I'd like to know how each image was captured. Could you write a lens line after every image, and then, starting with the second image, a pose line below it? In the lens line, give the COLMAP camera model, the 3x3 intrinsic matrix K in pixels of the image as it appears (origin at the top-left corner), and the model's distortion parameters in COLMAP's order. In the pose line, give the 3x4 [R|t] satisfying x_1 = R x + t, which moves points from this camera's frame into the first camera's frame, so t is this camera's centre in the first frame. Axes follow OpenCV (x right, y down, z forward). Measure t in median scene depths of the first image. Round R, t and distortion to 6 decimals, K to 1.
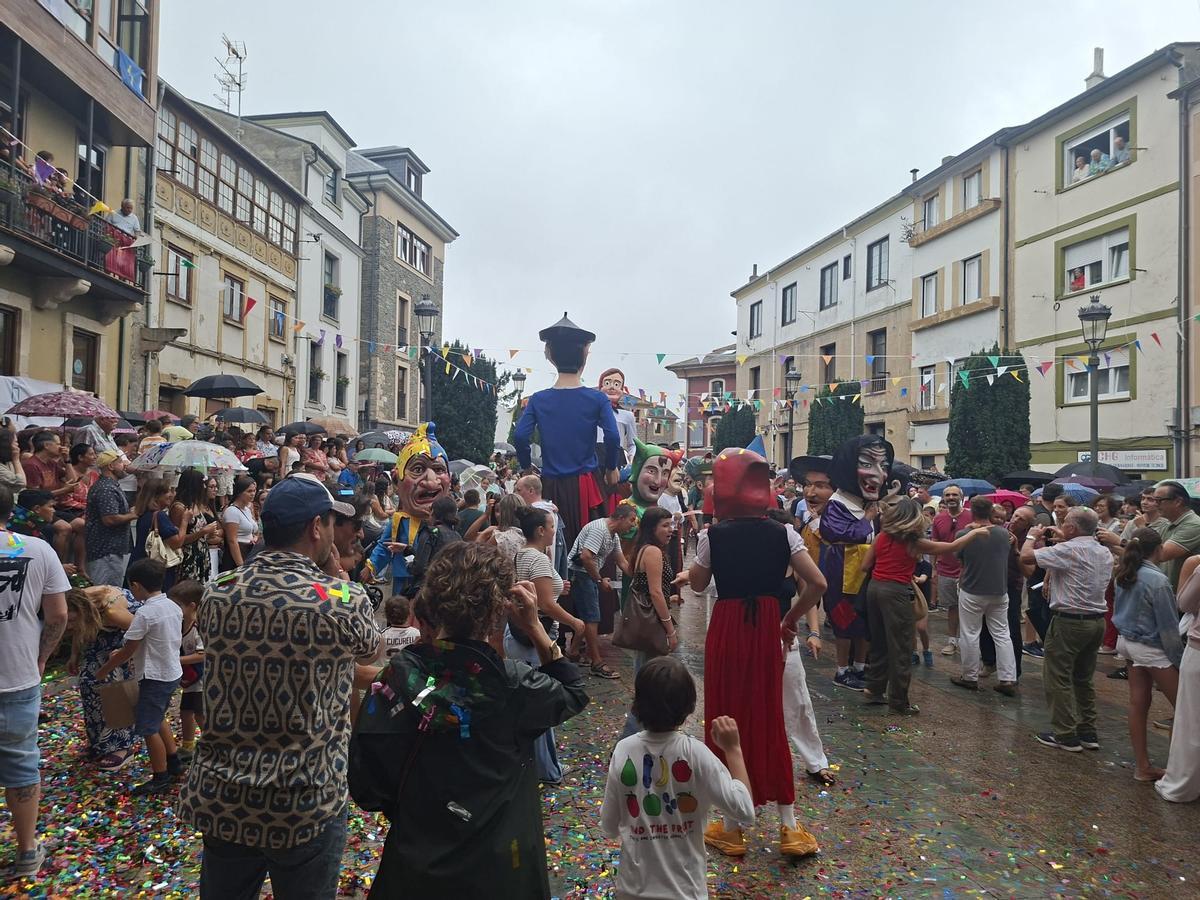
lens RADIAL K [[845.6, 0, 587.6], [0, 845.6, 450.2], [0, 0, 1]] dist [0.062013, -0.066709]
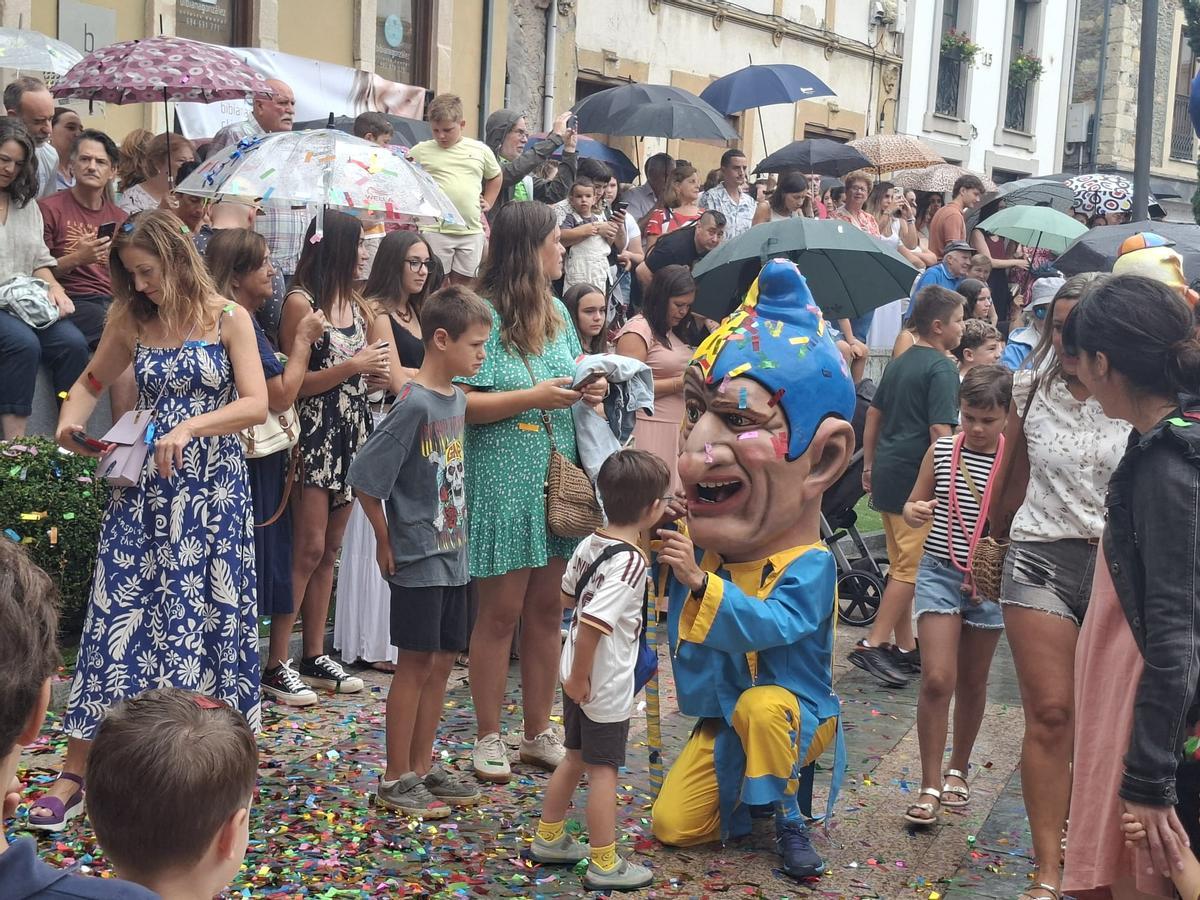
lens RADIAL K [[1818.2, 0, 576.2], [0, 1818.2, 511.9], [0, 0, 1]] dist [0.104260, 0.000000]
pose [[0.839378, 0.086845, -0.536566, 0.035344], [-0.014221, 0.990324, 0.138042, 0.016290], [0.543362, -0.108239, 0.832491, 0.135136]]
